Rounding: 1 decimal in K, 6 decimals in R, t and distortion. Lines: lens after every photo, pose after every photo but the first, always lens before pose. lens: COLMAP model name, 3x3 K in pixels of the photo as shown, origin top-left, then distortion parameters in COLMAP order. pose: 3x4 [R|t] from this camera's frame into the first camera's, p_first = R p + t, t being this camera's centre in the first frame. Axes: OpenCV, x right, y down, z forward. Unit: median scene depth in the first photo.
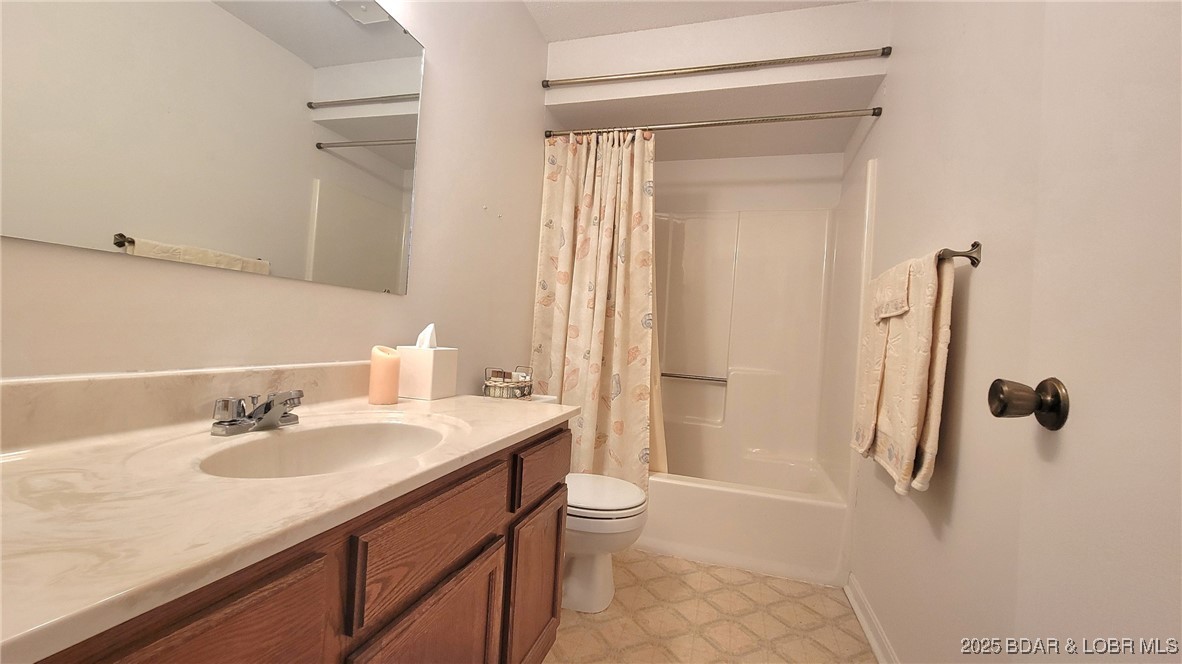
lens RADIAL K [[480.9, 0, 588.3], [0, 480.9, 330.7], [0, 0, 1]] dist [-0.000532, 0.000093]
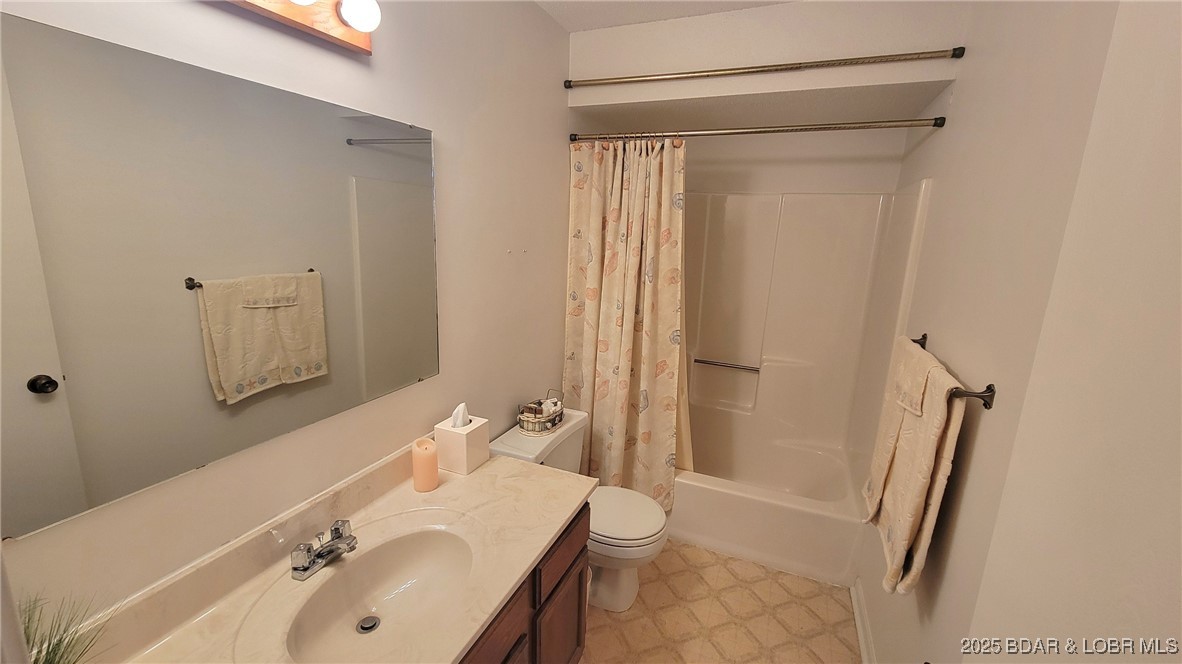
lens RADIAL K [[480.9, 0, 588.3], [0, 480.9, 330.7], [0, 0, 1]] dist [-0.000532, 0.000093]
pose [[0.994029, -0.004712, -0.109012, 0.051263], [0.028422, 0.975760, 0.216991, -0.259765], [0.105348, -0.218794, 0.970068, -0.001467]]
